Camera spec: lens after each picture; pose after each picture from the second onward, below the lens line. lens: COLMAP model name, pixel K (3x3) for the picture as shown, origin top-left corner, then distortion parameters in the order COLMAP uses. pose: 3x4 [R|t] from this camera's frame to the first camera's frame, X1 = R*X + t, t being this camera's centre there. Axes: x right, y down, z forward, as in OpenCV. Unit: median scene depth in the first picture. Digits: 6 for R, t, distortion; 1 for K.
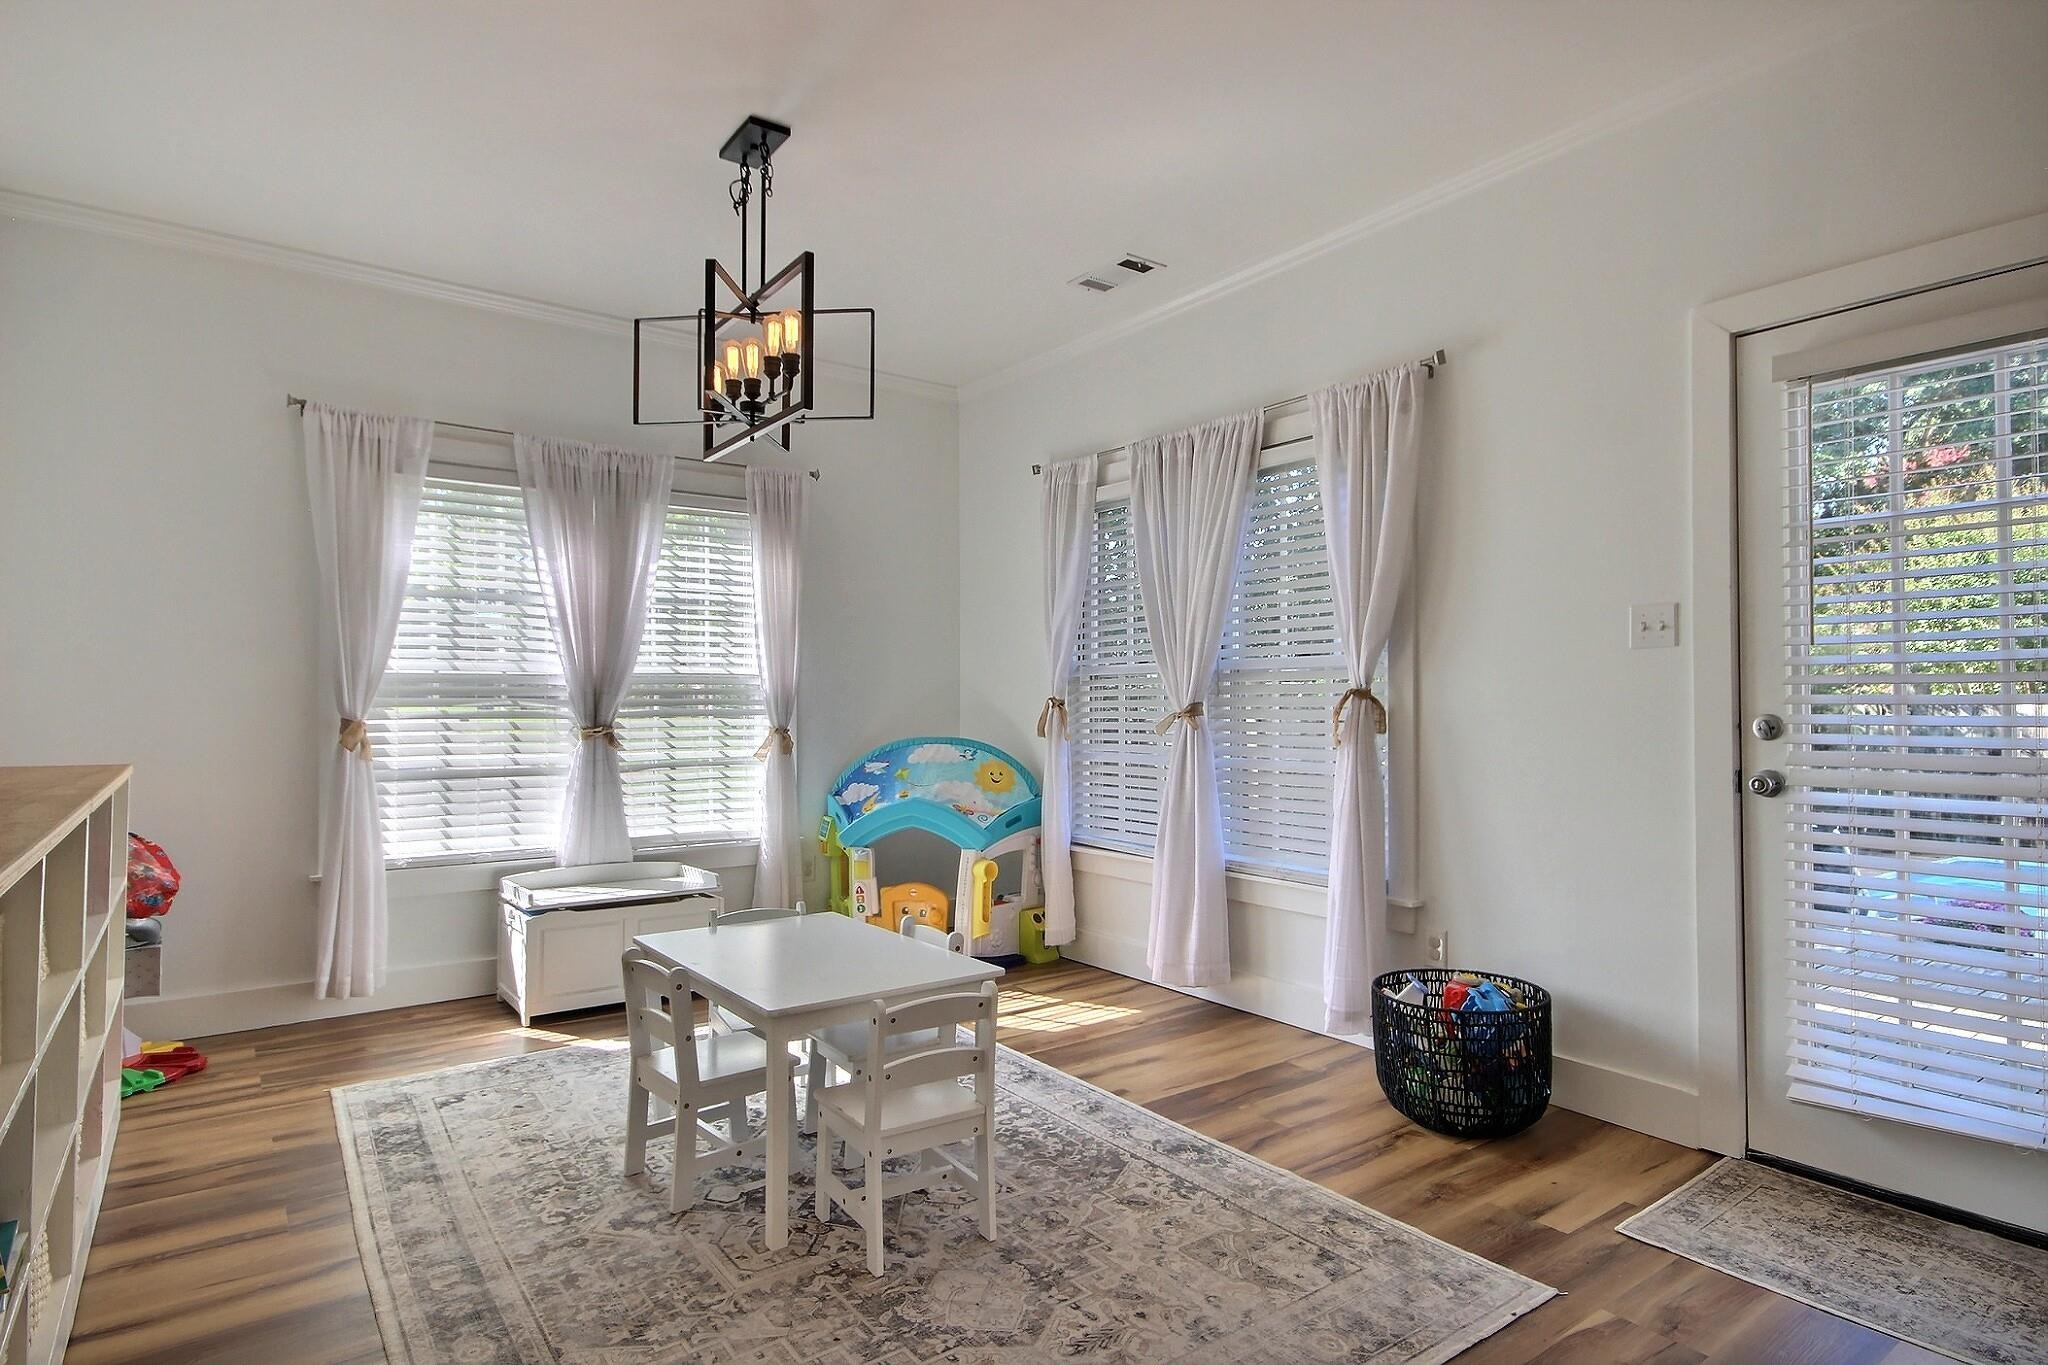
lens RADIAL K [[1095.1, 0, 1021.0], [0, 1095.1, 683.1], [0, 0, 1]] dist [0.013704, -0.000422]
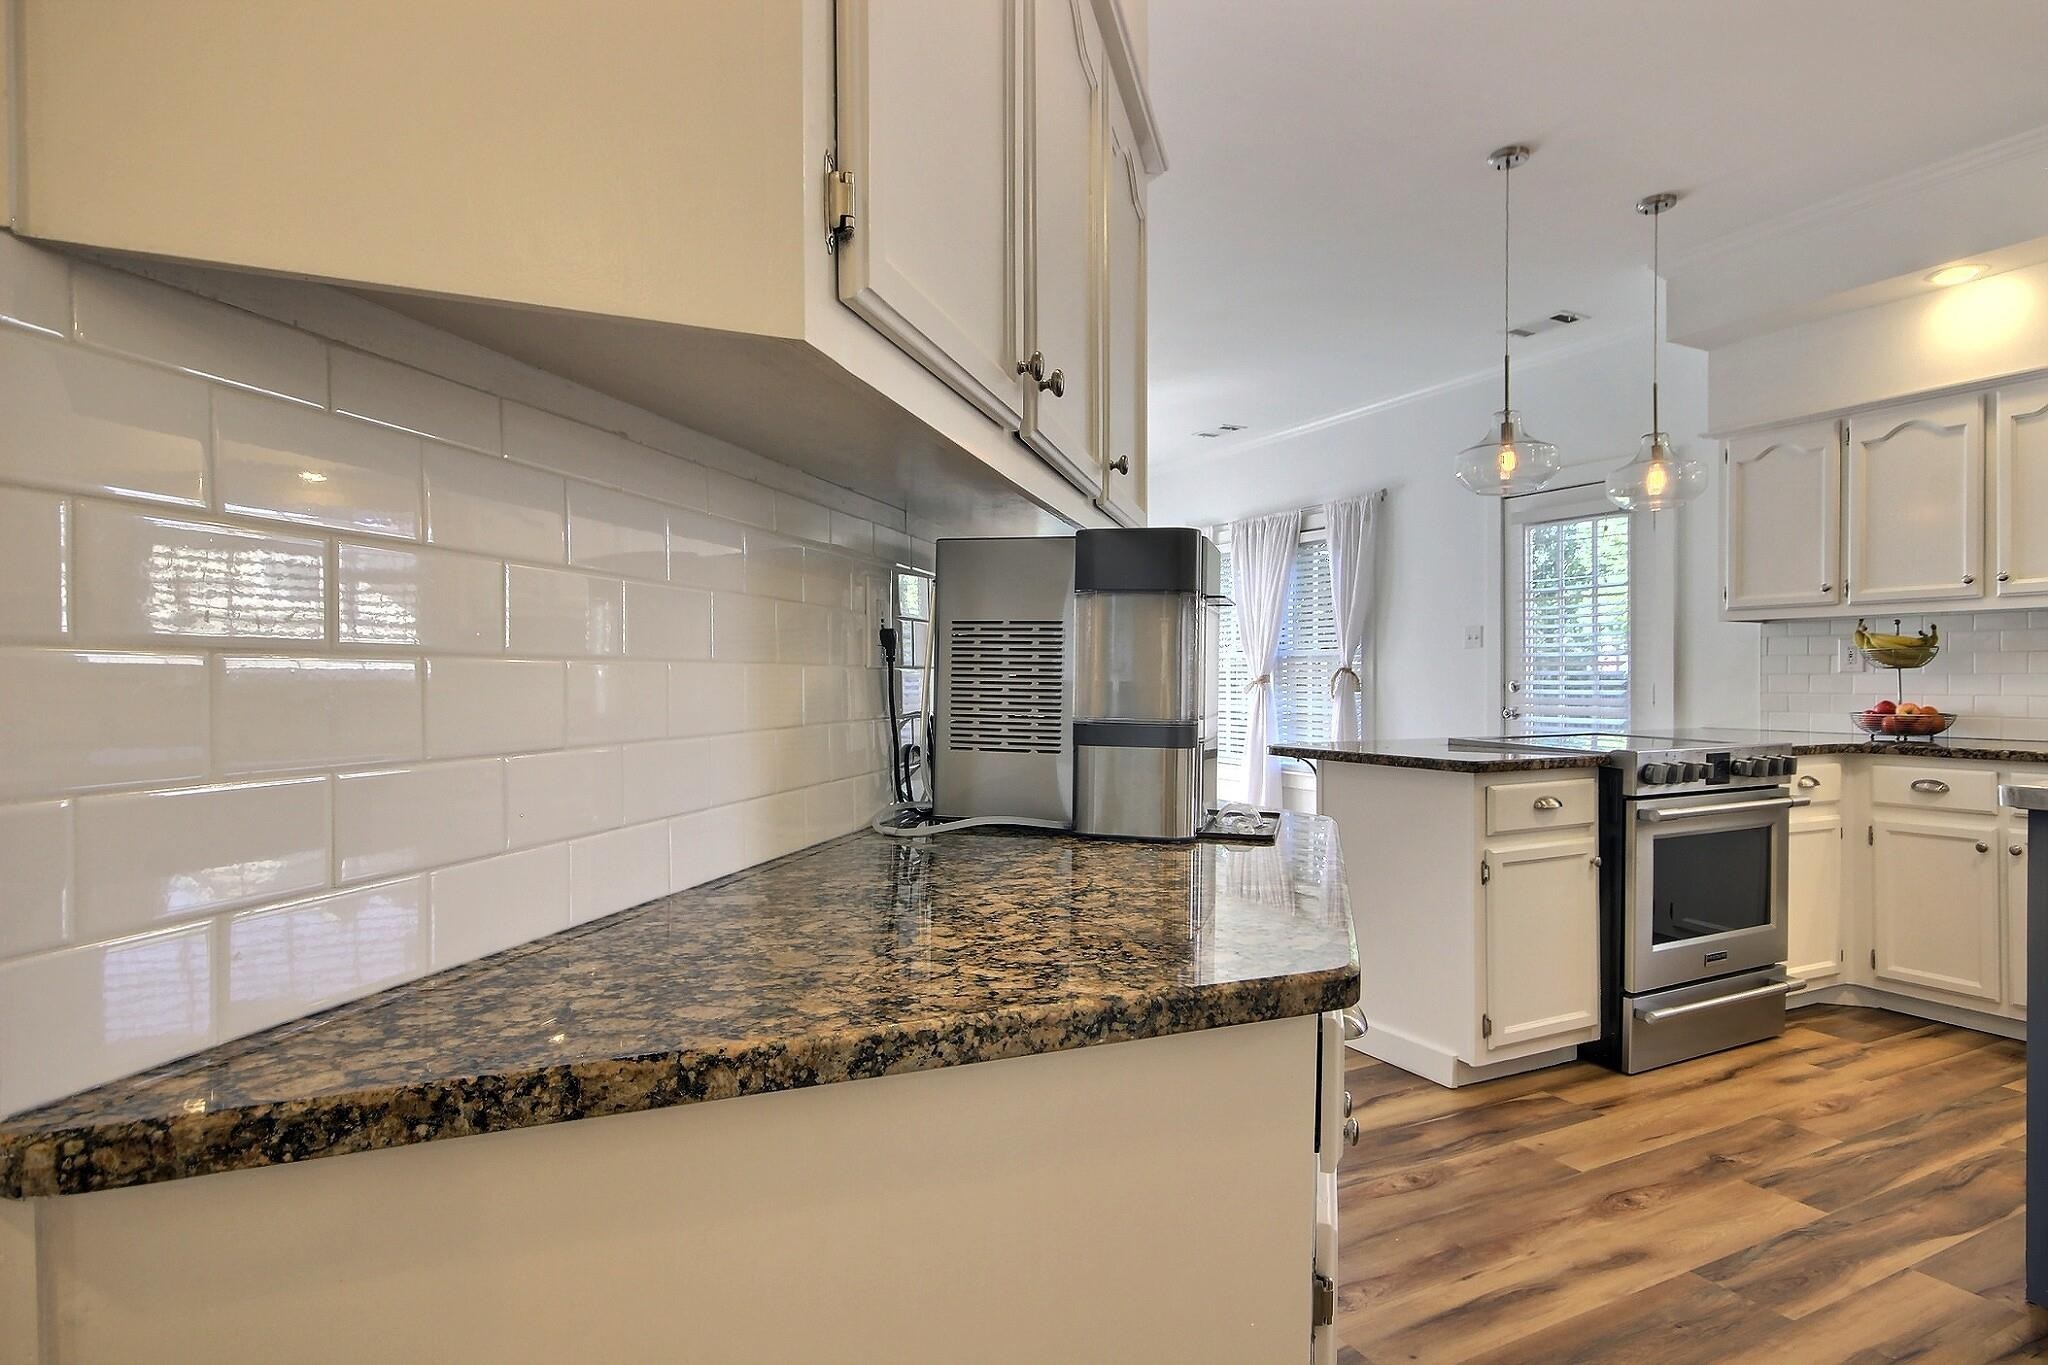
lens RADIAL K [[1107.9, 0, 1023.1], [0, 1107.9, 682.4], [0, 0, 1]] dist [-0.000830, 0.005643]
pose [[0.987333, -0.000345, -0.158658, 0.060512], [0.004263, 0.999694, 0.024354, -0.016021], [0.158602, -0.024722, 0.987033, -0.840134]]
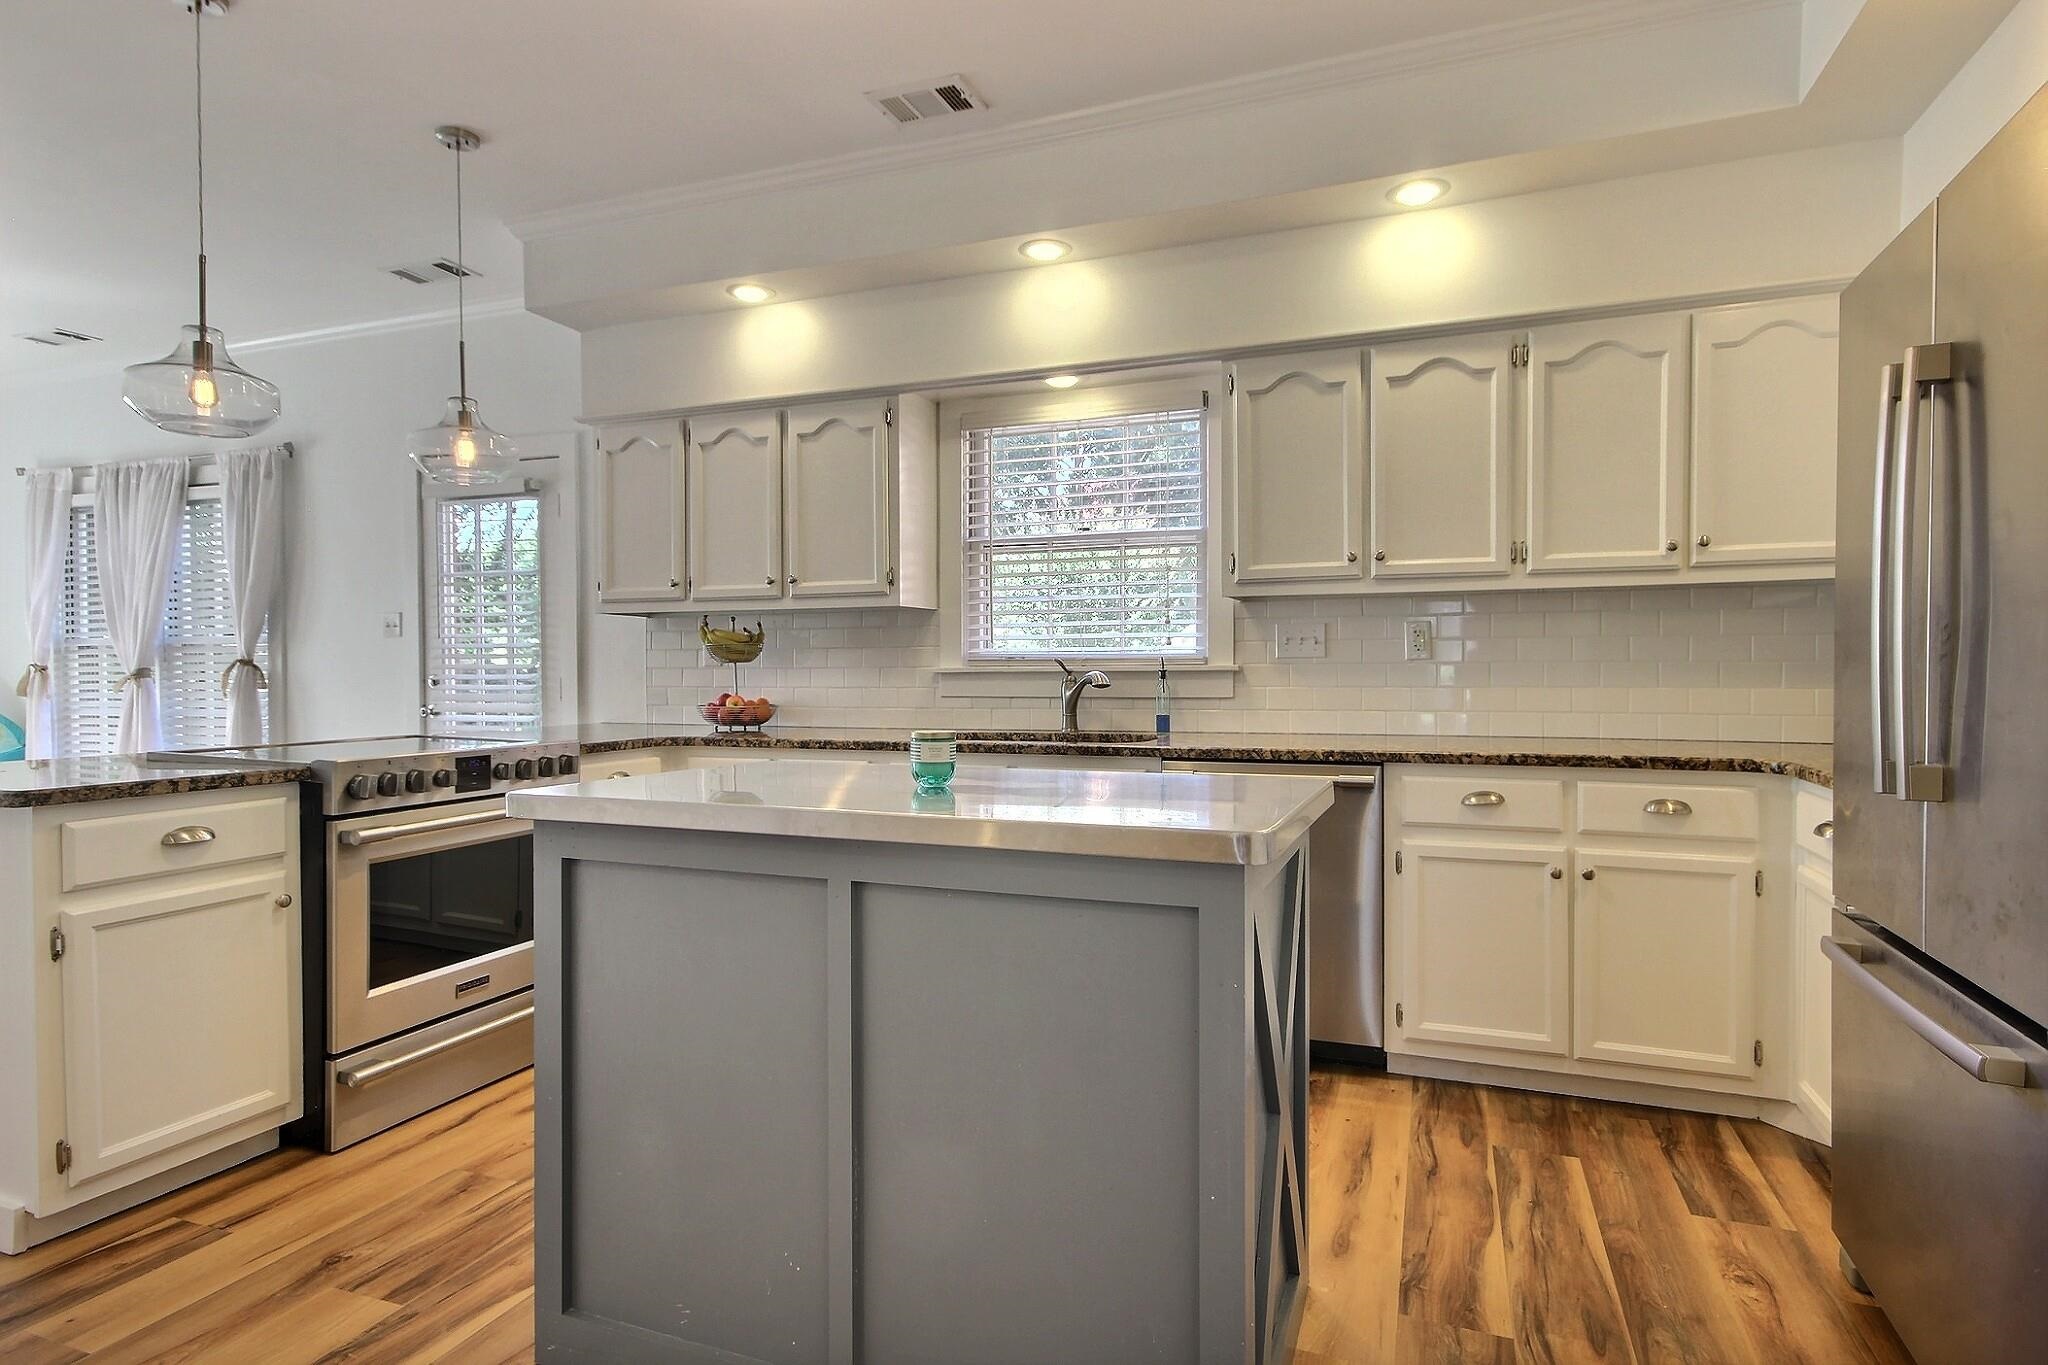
lens RADIAL K [[1095.1, 0, 1026.8], [0, 1095.1, 686.4], [0, 0, 1]] dist [0.013704, -0.000422]
pose [[0.840918, -0.009374, 0.541081, 0.351285], [-0.009563, 0.999436, 0.032177, -0.014636], [-0.541077, -0.032233, 0.840355, -0.758334]]
